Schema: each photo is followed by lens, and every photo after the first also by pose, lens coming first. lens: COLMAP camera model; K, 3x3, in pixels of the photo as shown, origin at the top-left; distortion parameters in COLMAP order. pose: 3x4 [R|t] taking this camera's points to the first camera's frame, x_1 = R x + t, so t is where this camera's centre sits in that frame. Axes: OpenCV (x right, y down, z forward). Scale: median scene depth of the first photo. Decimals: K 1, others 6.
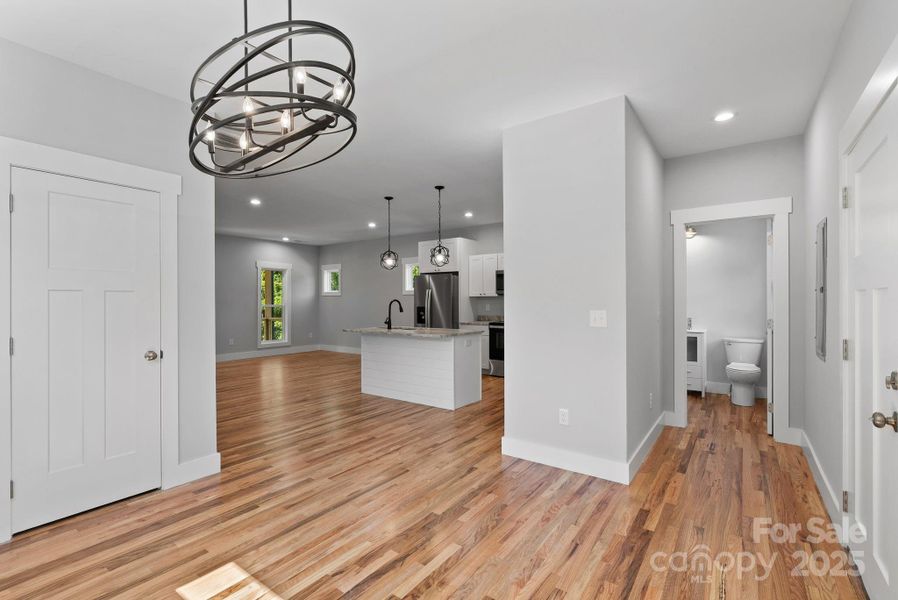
lens RADIAL K [[409.2, 0, 450.3], [0, 409.2, 299.7], [0, 0, 1]] dist [-0.003769, 0.000369]
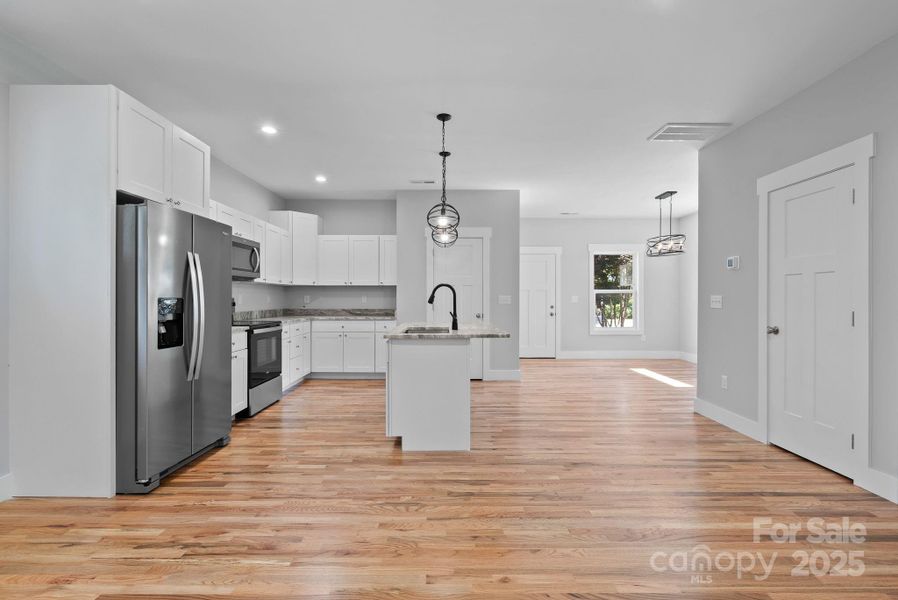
lens RADIAL K [[409.2, 0, 450.3], [0, 409.2, 299.7], [0, 0, 1]] dist [-0.003769, 0.000369]
pose [[-0.590677, -0.000314, 0.806908, -0.728127], [-0.000266, 1.000000, 0.000195, 0.027876], [-0.806908, -0.000099, -0.590677, 1.518299]]
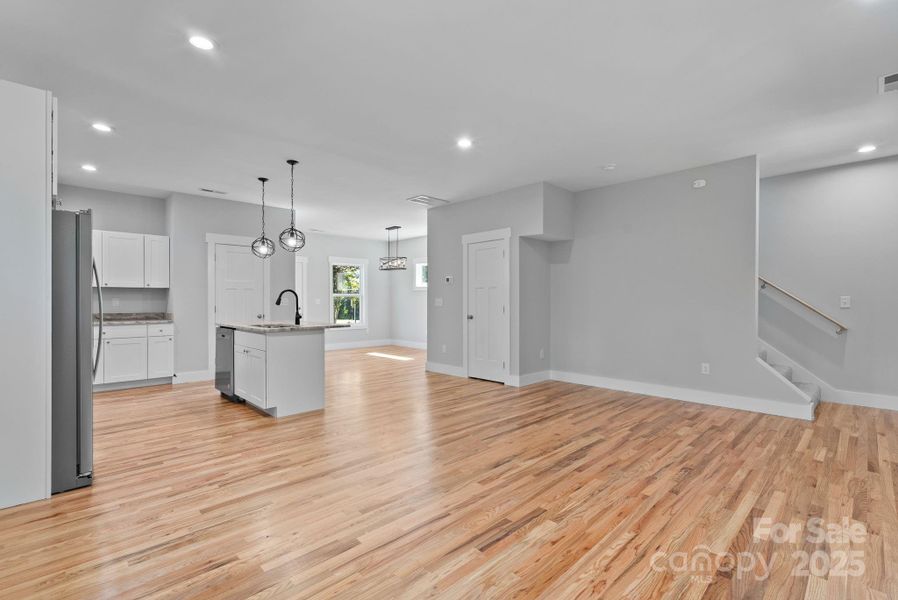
lens RADIAL K [[409.2, 0, 450.3], [0, 409.2, 299.7], [0, 0, 1]] dist [-0.003769, 0.000369]
pose [[-0.985156, 0.006080, 0.171557, -0.661837], [0.005403, 0.999976, -0.004408, 0.029400], [-0.171579, -0.003416, -0.985164, 1.946576]]
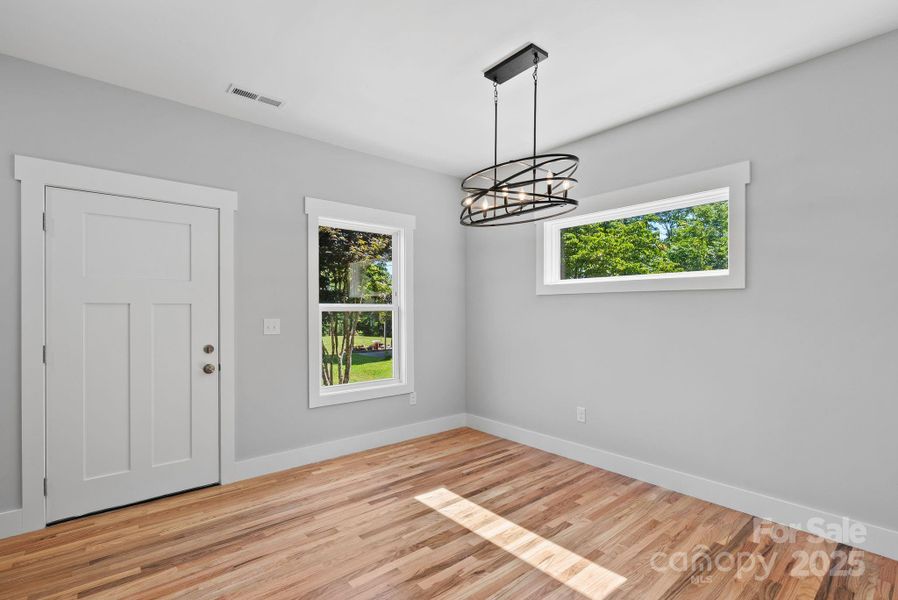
lens RADIAL K [[419.5, 0, 459.1], [0, 419.5, 308.3], [0, 0, 1]] dist [0.000354, 0.000546]
pose [[-0.973362, 0.005334, 0.229211, -0.180028], [0.004386, 0.999980, -0.004646, 0.002090], [-0.229231, -0.003517, -0.973366, 0.780501]]
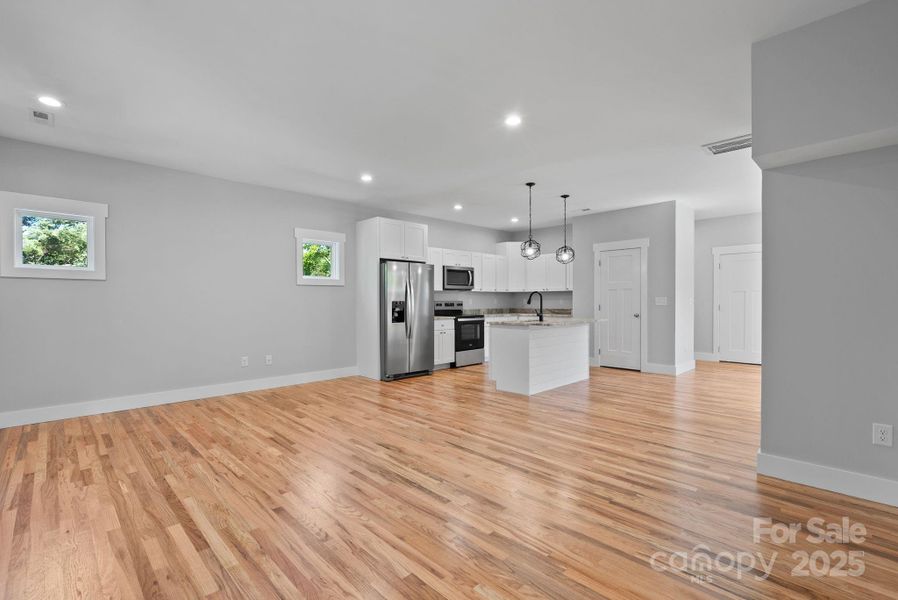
lens RADIAL K [[409.2, 0, 450.3], [0, 409.2, 299.7], [0, 0, 1]] dist [-0.003769, 0.000369]
pose [[0.166818, 0.007140, 0.985962, -1.258717], [0.002216, 0.999969, -0.007616, 0.031082], [-0.985985, 0.003455, 0.166797, 1.150378]]
